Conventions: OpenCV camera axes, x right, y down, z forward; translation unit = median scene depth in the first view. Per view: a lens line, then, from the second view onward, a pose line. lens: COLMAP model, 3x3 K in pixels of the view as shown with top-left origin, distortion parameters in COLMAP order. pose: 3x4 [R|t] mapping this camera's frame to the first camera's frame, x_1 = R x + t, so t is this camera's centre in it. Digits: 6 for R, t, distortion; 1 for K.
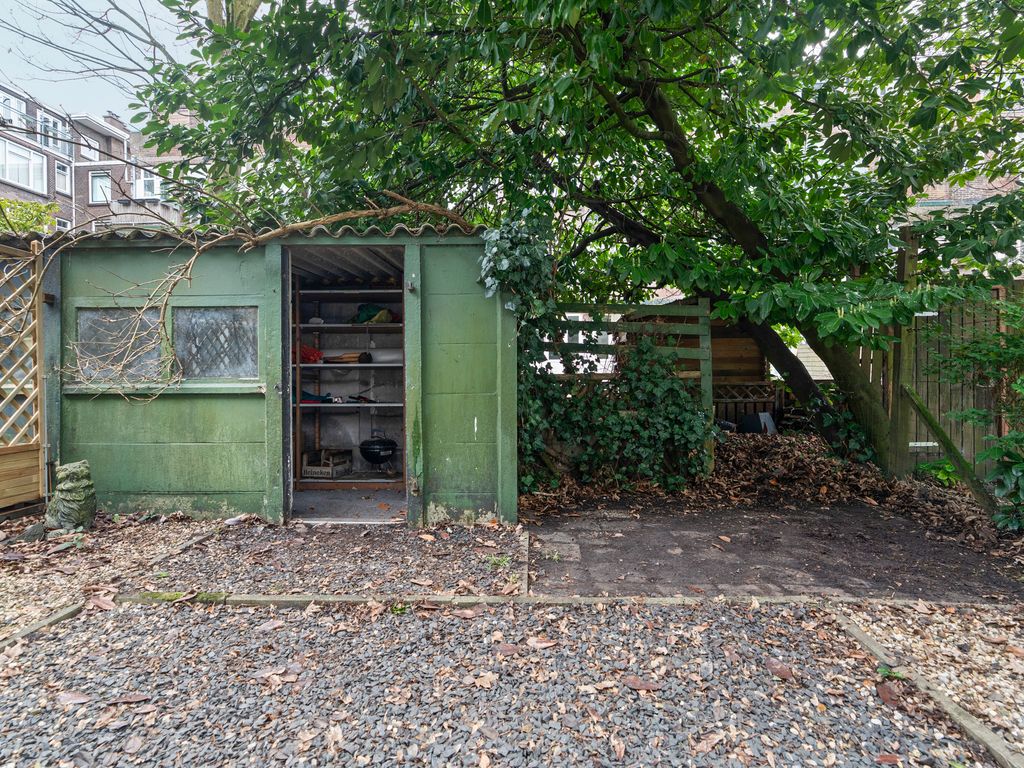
lens RADIAL K [[526.1, 0, 512.7], [0, 526.1, 381.4], [0, 0, 1]] dist [0.000697, 0.001093]
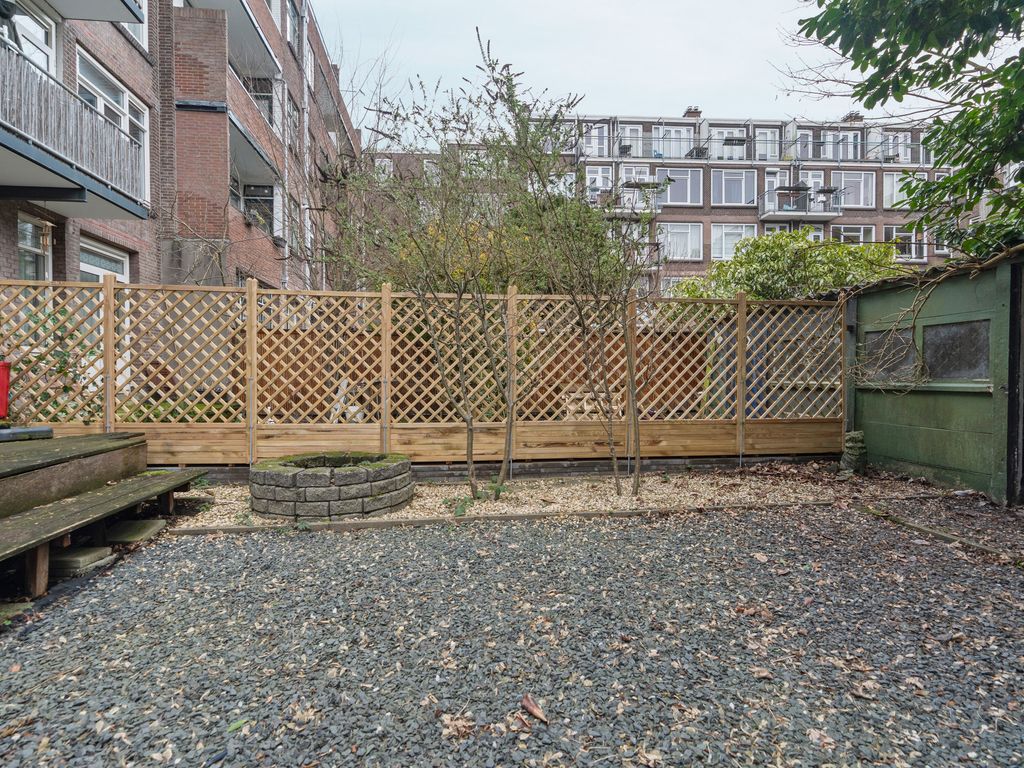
lens RADIAL K [[526.1, 0, 512.7], [0, 526.1, 381.4], [0, 0, 1]] dist [0.000697, 0.001093]
pose [[0.163287, 0.014918, -0.986466, 0.528547], [-0.006249, 0.999881, 0.014087, -0.012501], [0.986559, 0.003864, 0.163361, -0.264405]]
